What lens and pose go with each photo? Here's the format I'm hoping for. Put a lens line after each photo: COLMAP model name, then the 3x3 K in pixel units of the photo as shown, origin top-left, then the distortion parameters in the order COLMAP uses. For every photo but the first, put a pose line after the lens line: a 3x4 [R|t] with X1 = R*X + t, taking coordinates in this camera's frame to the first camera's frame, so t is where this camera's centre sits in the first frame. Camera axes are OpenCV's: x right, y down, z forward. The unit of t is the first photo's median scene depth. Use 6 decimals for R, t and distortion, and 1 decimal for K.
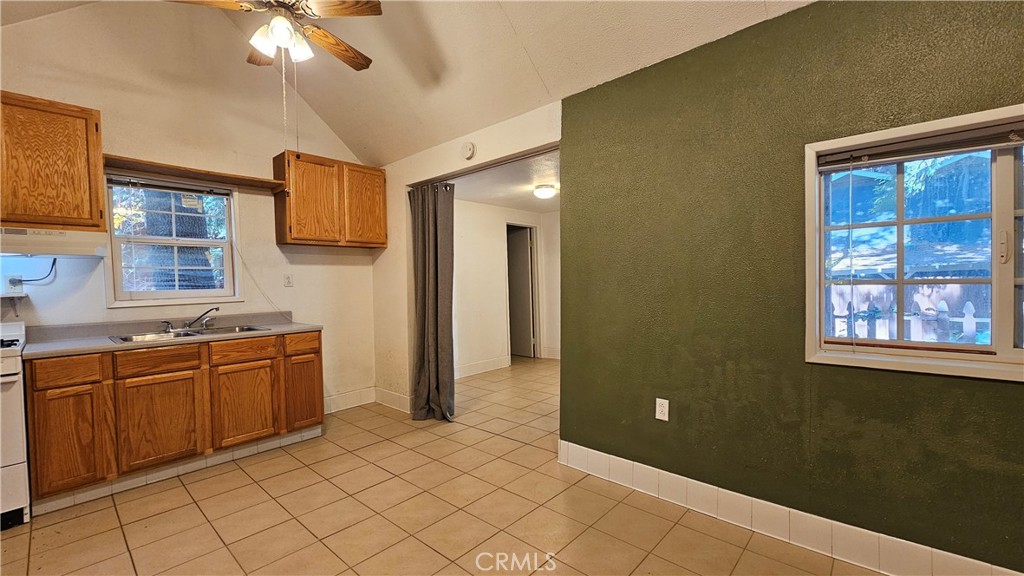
lens RADIAL K [[420.3, 0, 514.1], [0, 420.3, 289.6], [0, 0, 1]] dist [-0.000776, 0.000371]
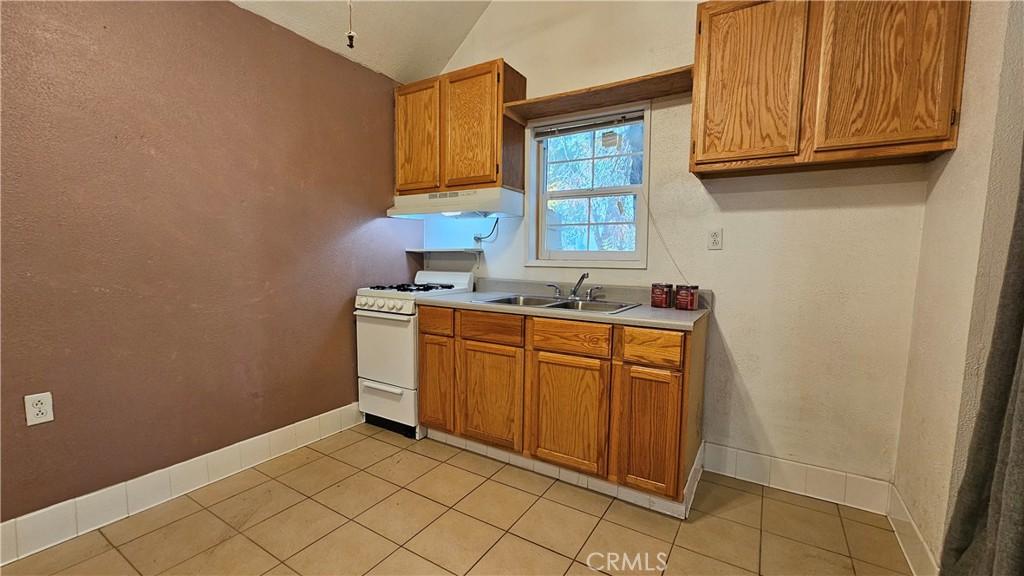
lens RADIAL K [[420.3, 0, 512.2], [0, 420.3, 290.4], [0, 0, 1]] dist [-0.000776, 0.000371]
pose [[0.177997, 0.104783, -0.978436, 0.007842], [-0.037855, 0.994308, 0.099596, 0.003232], [0.983303, 0.019311, 0.180950, 0.753496]]
